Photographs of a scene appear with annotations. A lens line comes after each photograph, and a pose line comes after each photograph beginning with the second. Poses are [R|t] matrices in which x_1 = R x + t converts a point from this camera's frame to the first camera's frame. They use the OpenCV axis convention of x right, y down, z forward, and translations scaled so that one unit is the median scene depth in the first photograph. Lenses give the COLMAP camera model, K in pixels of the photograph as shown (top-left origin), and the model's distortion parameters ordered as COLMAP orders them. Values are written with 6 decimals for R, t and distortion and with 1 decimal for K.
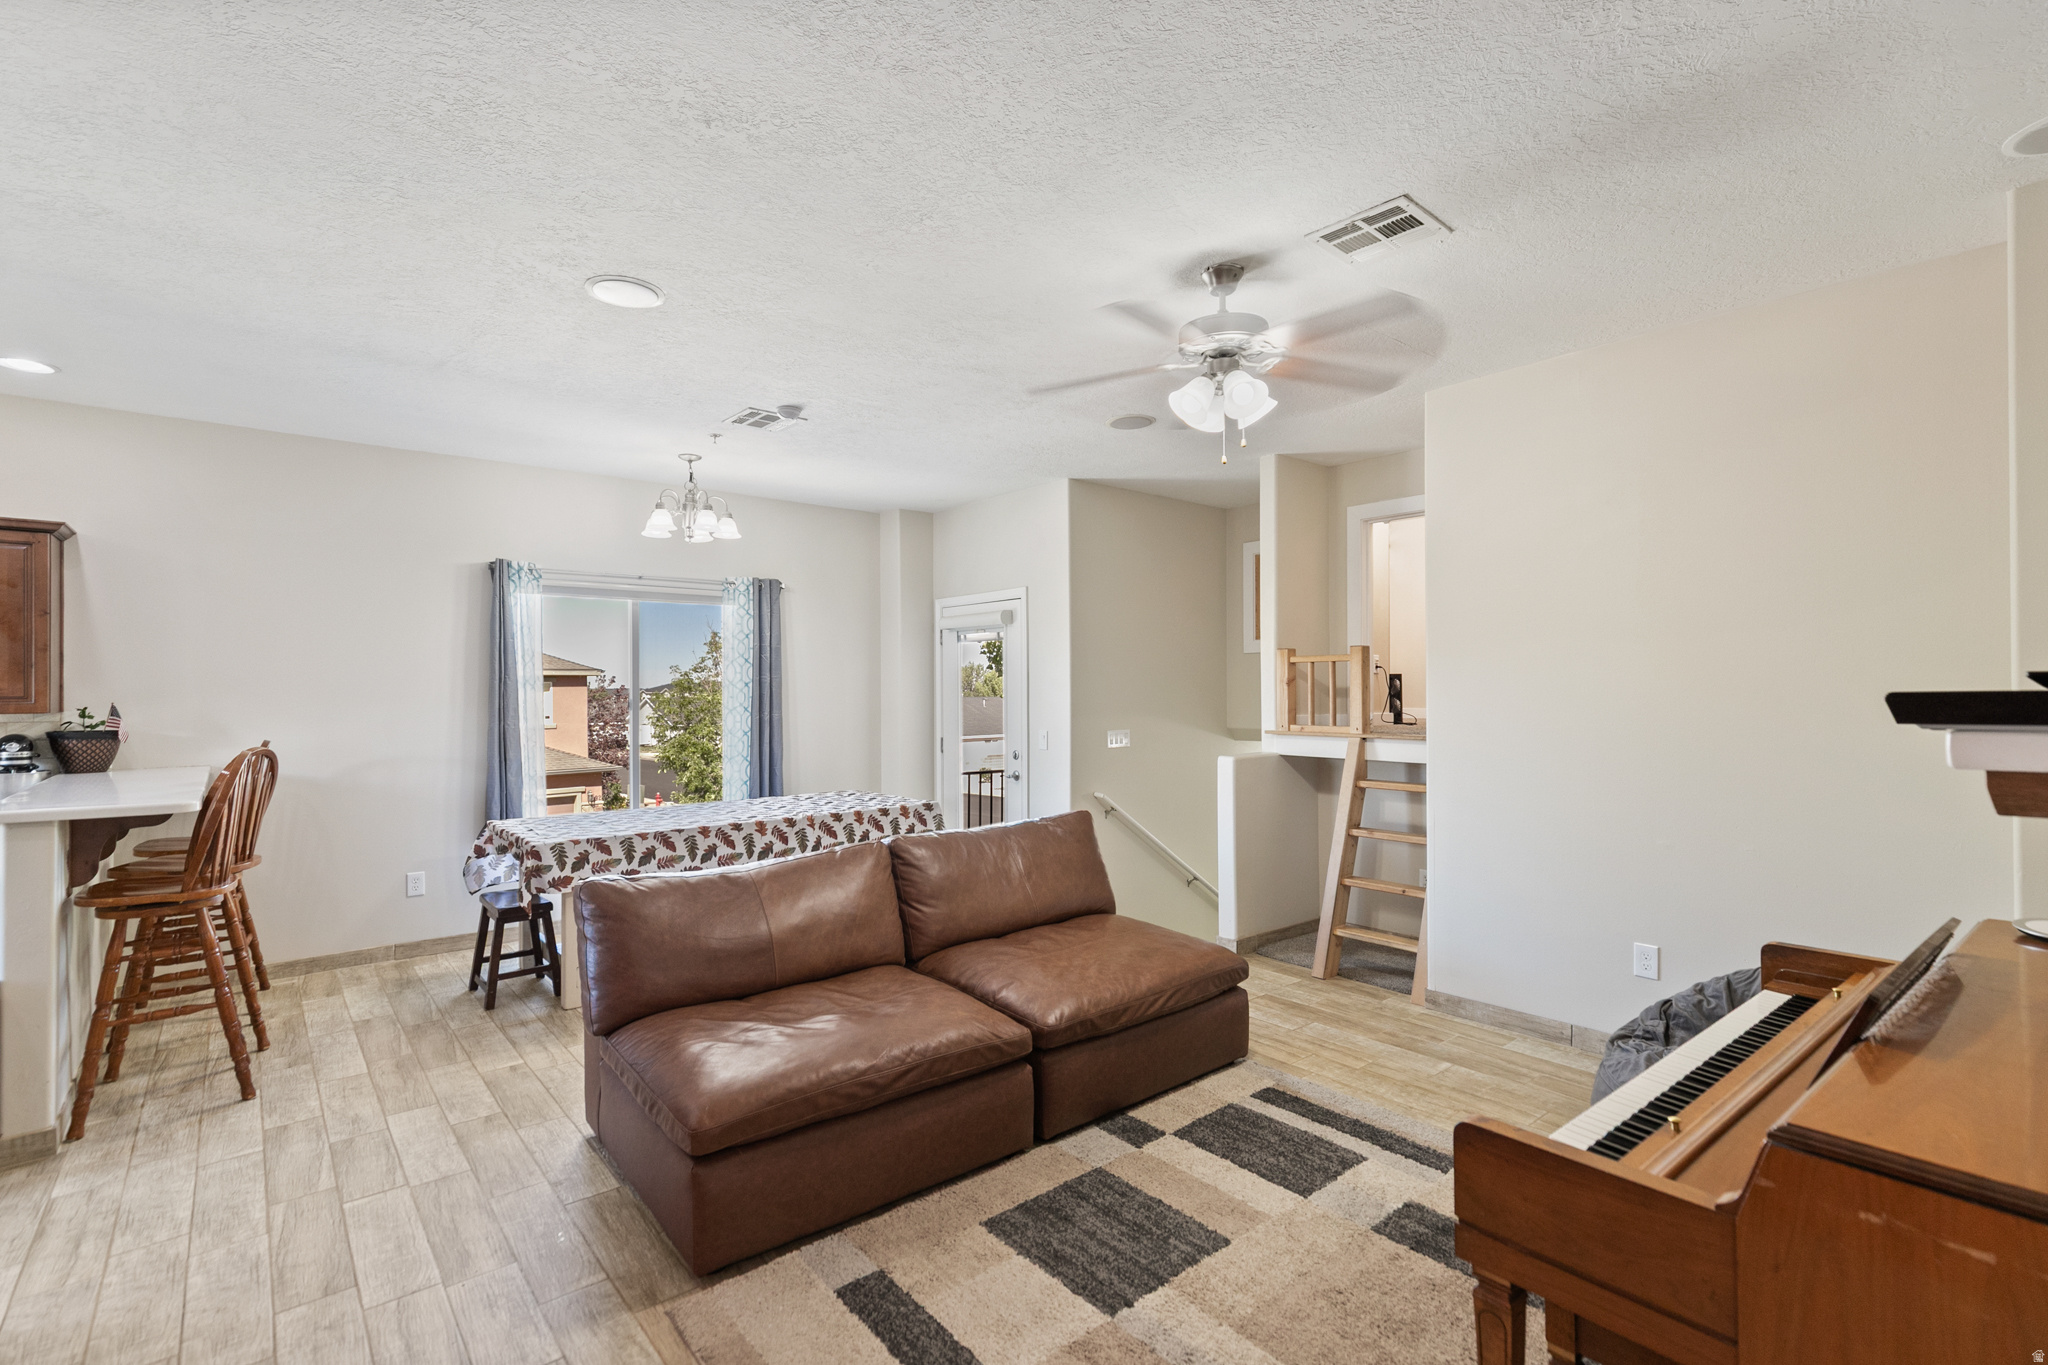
lens RADIAL K [[952.3, 0, 1014.2], [0, 952.3, 675.9], [0, 0, 1]] dist [0.011495, -0.000112]
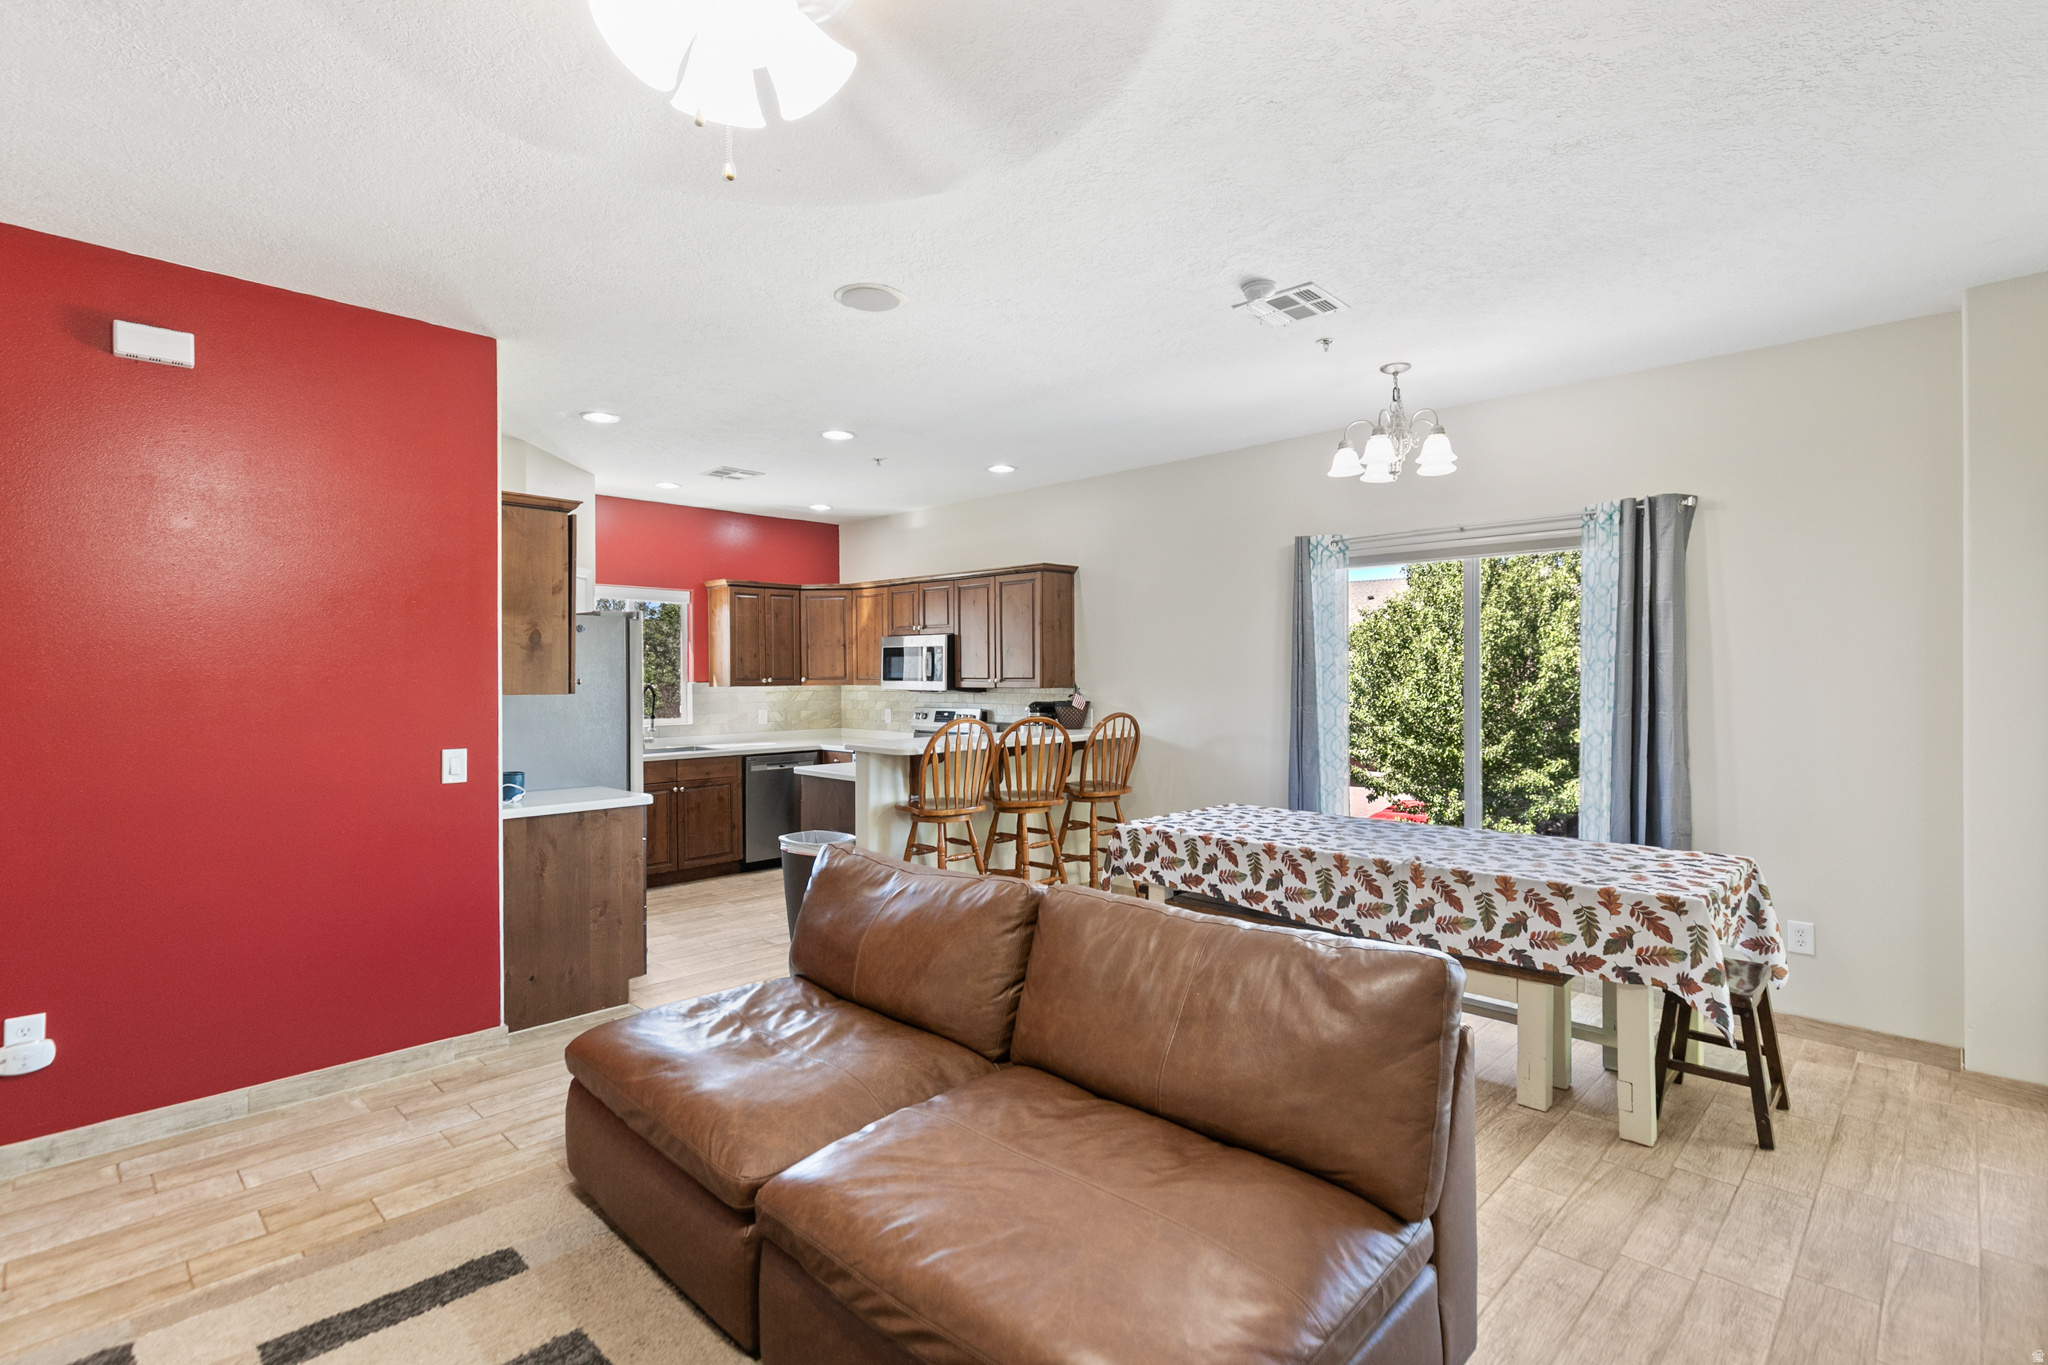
lens RADIAL K [[952.3, 0, 1014.2], [0, 952.3, 675.9], [0, 0, 1]] dist [0.011495, -0.000112]
pose [[0.106289, 0.004574, -0.994325, 0.421546], [0.017899, 0.999819, 0.006513, 0.006588], [0.994174, -0.018490, 0.106188, 0.664021]]
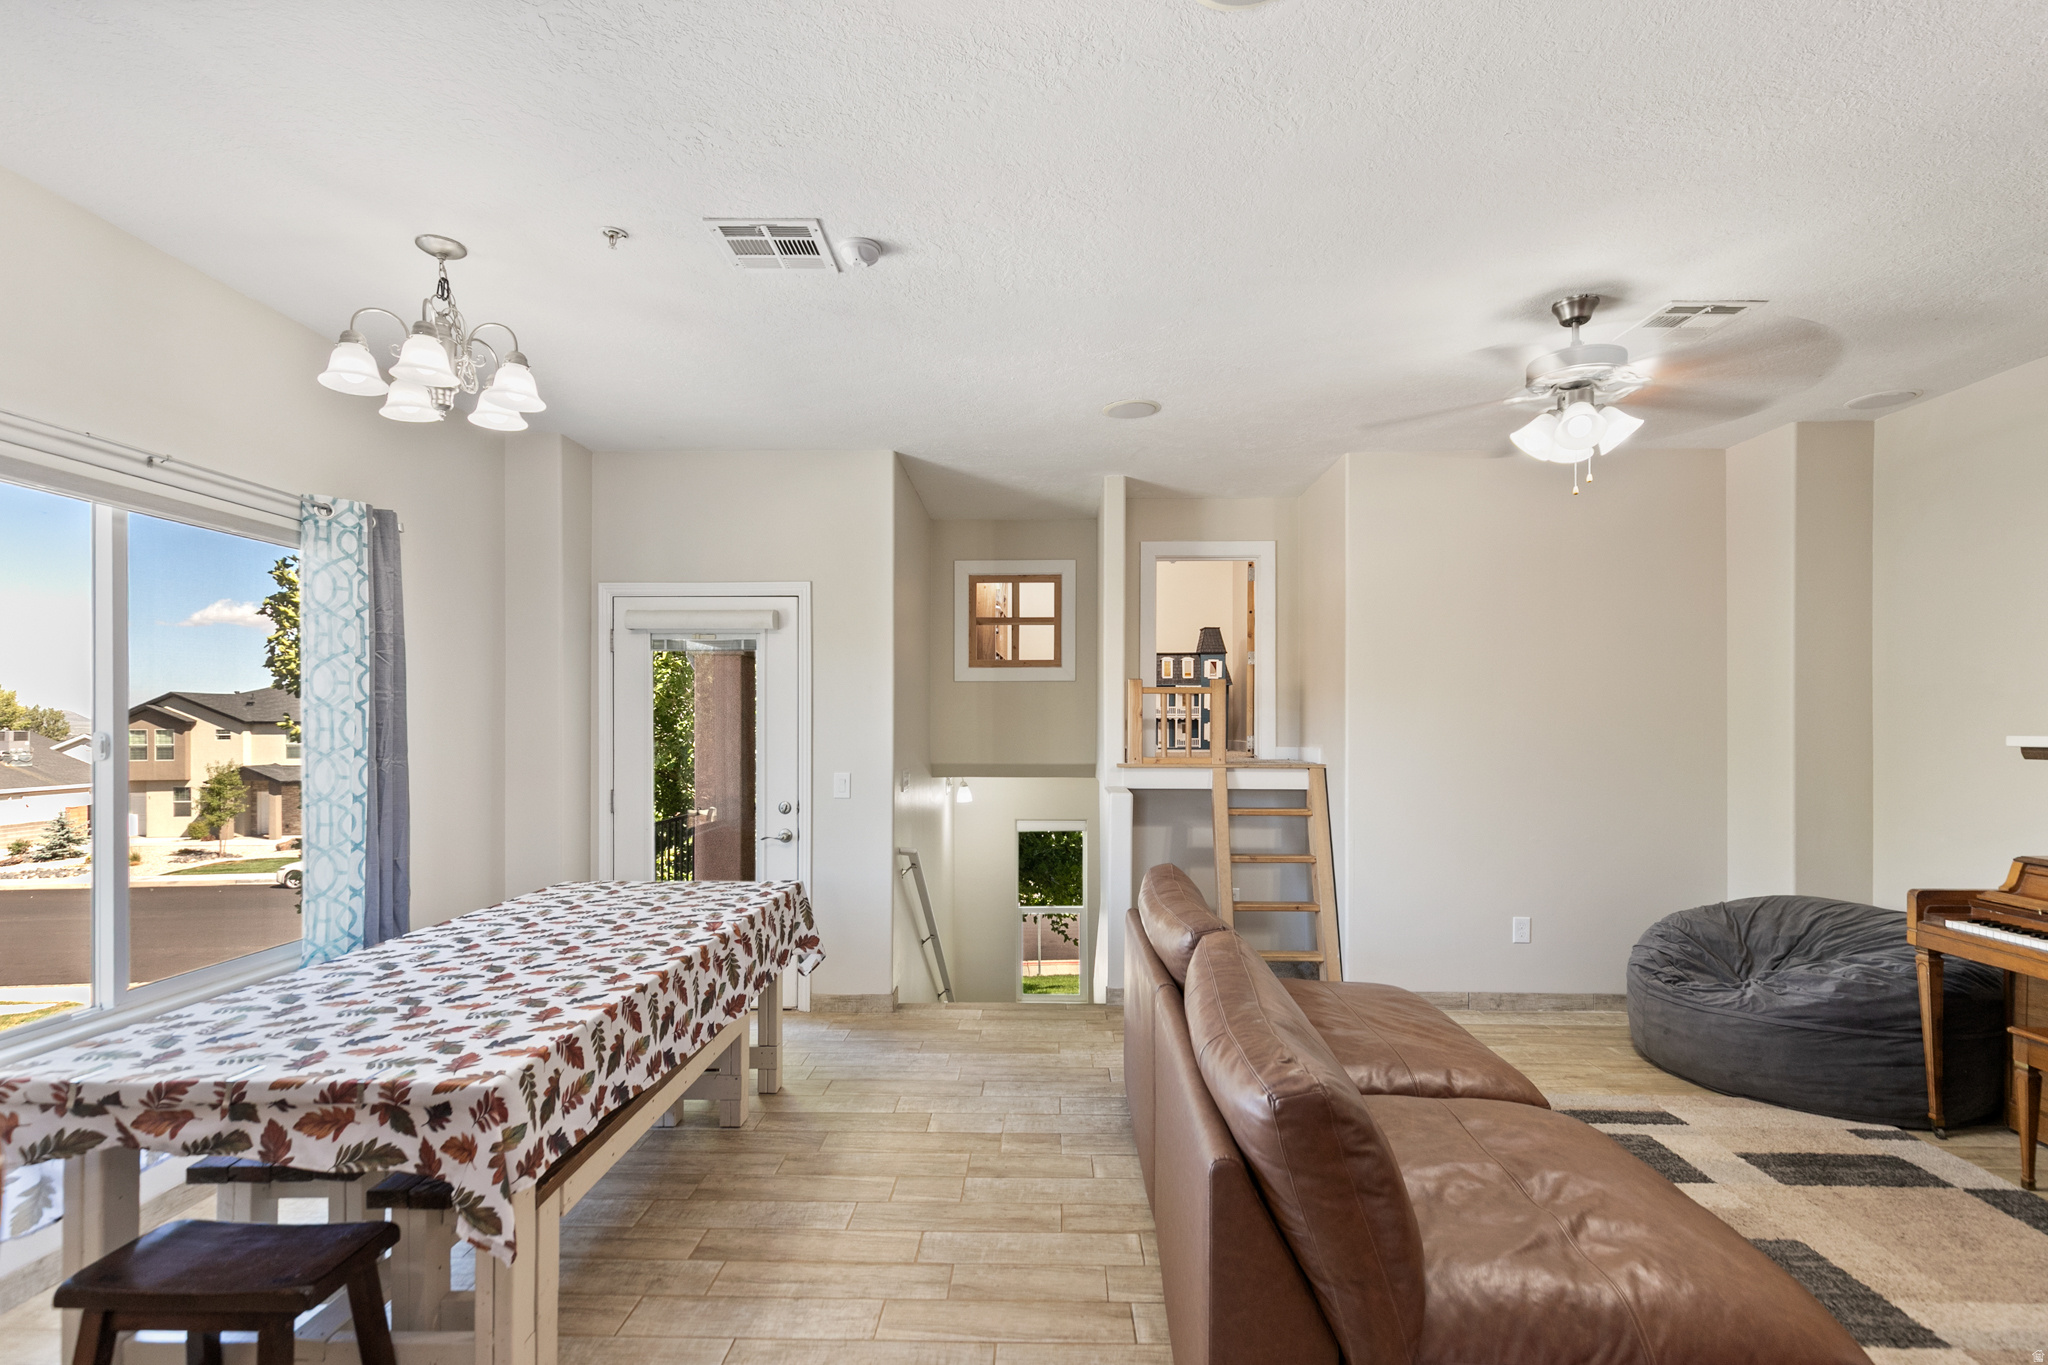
lens RADIAL K [[970.6, 0, 1018.7], [0, 970.6, 745.6], [0, 0, 1]] dist [0.016725, -0.000939]
pose [[0.659680, -0.007698, 0.751507, -0.570114], [-0.019252, 0.999446, 0.027137, 0.012489], [-0.751300, -0.032370, 0.659166, 0.462281]]
